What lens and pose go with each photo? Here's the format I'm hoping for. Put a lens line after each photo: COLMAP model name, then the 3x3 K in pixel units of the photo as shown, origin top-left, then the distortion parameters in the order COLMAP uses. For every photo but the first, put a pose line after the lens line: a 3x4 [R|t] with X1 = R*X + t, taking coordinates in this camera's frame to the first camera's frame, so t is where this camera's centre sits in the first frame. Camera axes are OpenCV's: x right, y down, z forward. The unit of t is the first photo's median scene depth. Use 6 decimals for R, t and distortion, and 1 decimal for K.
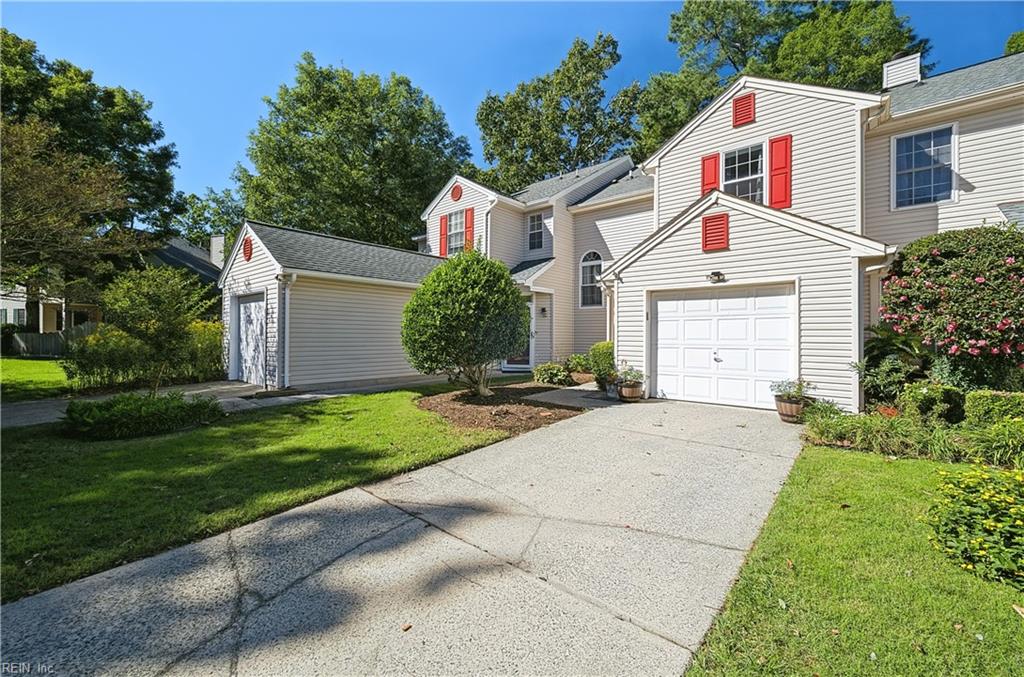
lens RADIAL K [[407.5, 0, 513.8], [0, 407.5, 334.5], [0, 0, 1]] dist [0.000757, -0.000966]
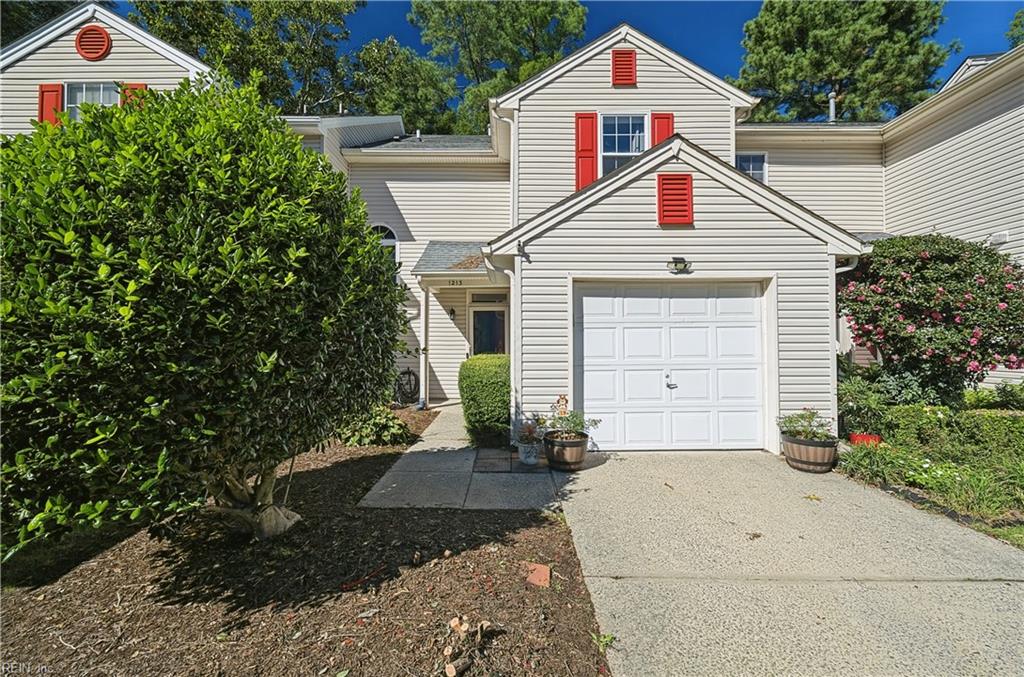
lens RADIAL K [[407.5, 0, 511.3], [0, 407.5, 342.1], [0, 0, 1]] dist [0.000757, -0.000966]
pose [[0.758757, -0.002907, 0.651367, -0.143325], [0.005987, 0.999979, -0.002511, -0.010865], [-0.651346, 0.005805, 0.758759, 0.596533]]
